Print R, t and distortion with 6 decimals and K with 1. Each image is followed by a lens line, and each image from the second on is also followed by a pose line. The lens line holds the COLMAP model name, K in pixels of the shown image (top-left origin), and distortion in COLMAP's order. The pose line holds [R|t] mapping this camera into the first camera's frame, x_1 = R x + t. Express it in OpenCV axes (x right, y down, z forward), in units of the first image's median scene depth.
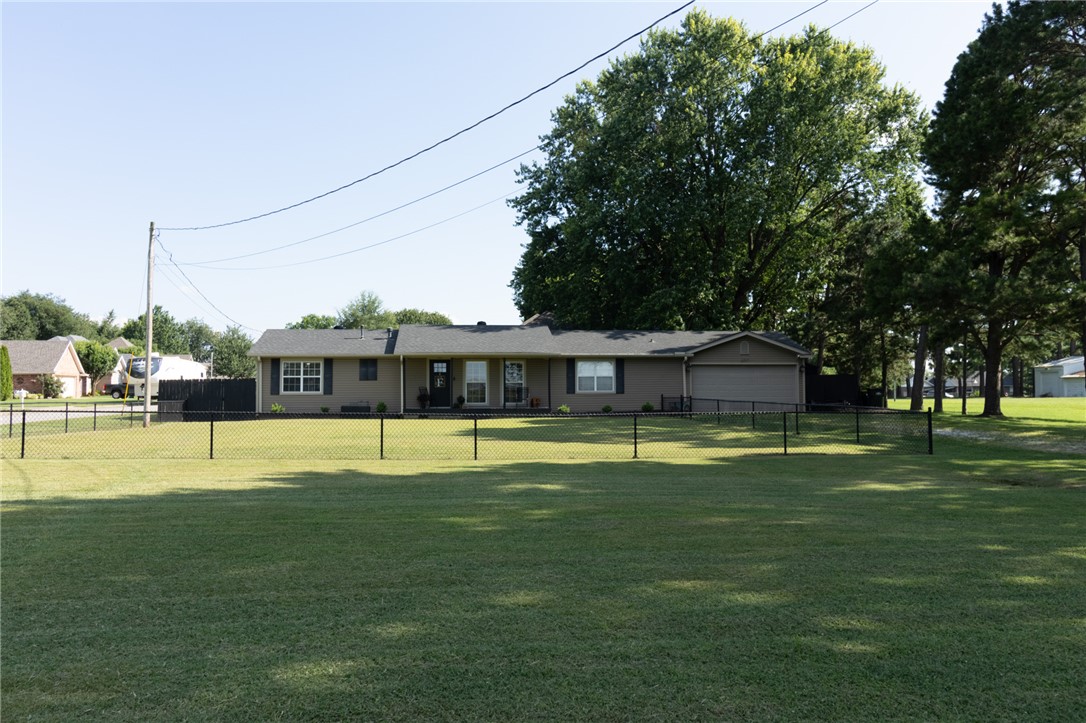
lens RADIAL K [[870.1, 0, 529.7], [0, 870.1, 316.1], [0, 0, 1]] dist [0.008909, 0.002337]
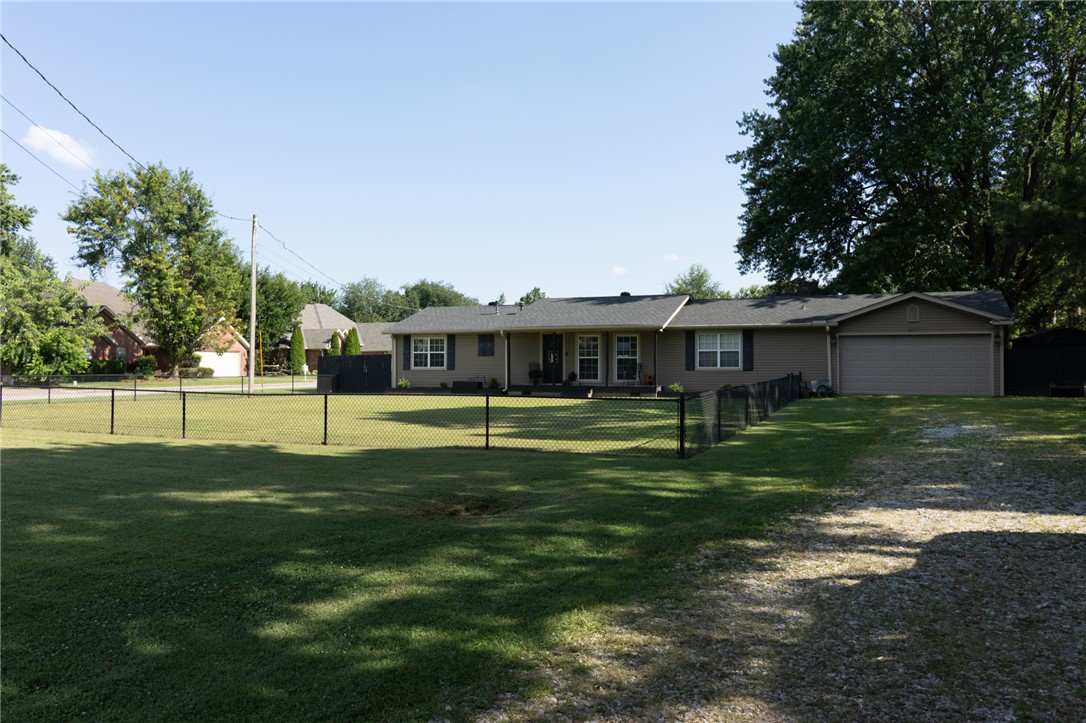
lens RADIAL K [[870.1, 0, 529.7], [0, 870.1, 316.1], [0, 0, 1]] dist [0.008909, 0.002337]
pose [[0.877203, -0.024363, -0.479502, 0.293632], [0.037825, 0.999114, 0.018433, 0.010361], [0.478628, -0.034306, 0.877347, 0.133272]]
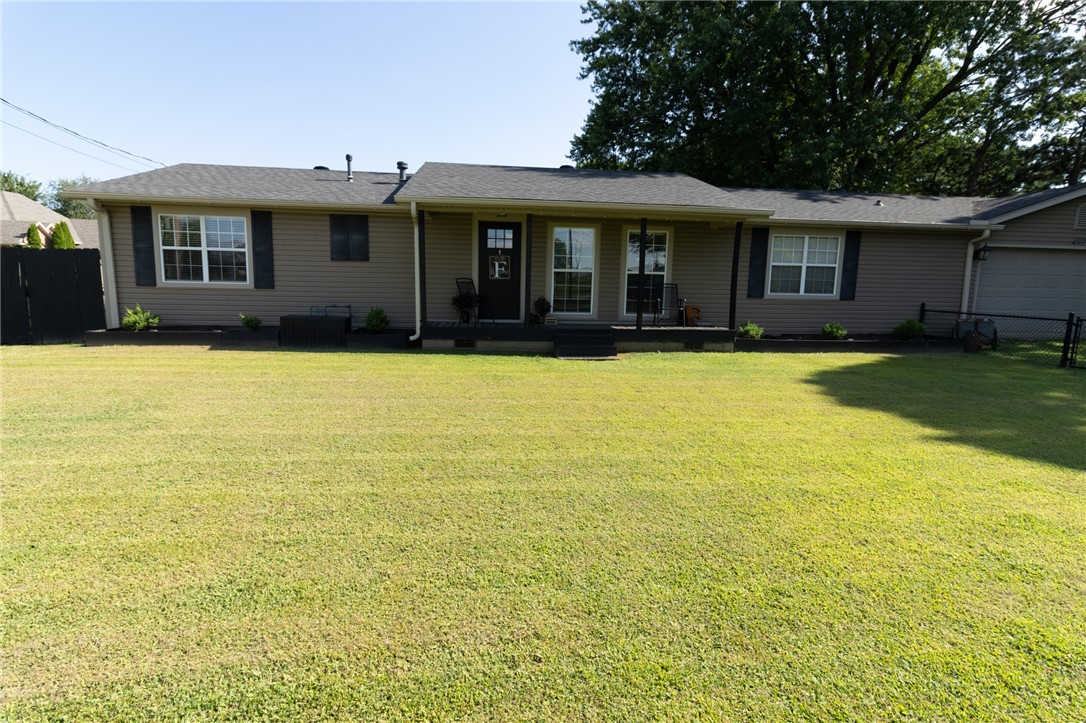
lens RADIAL K [[516.6, 0, 534.3], [0, 516.6, 342.0], [0, 0, 1]] dist [0.003582, 0.000454]
pose [[0.999645, 0.025645, 0.007200, -0.074660], [-0.026589, 0.976773, 0.212622, 0.047450], [-0.001581, -0.212738, 0.977108, 0.623327]]
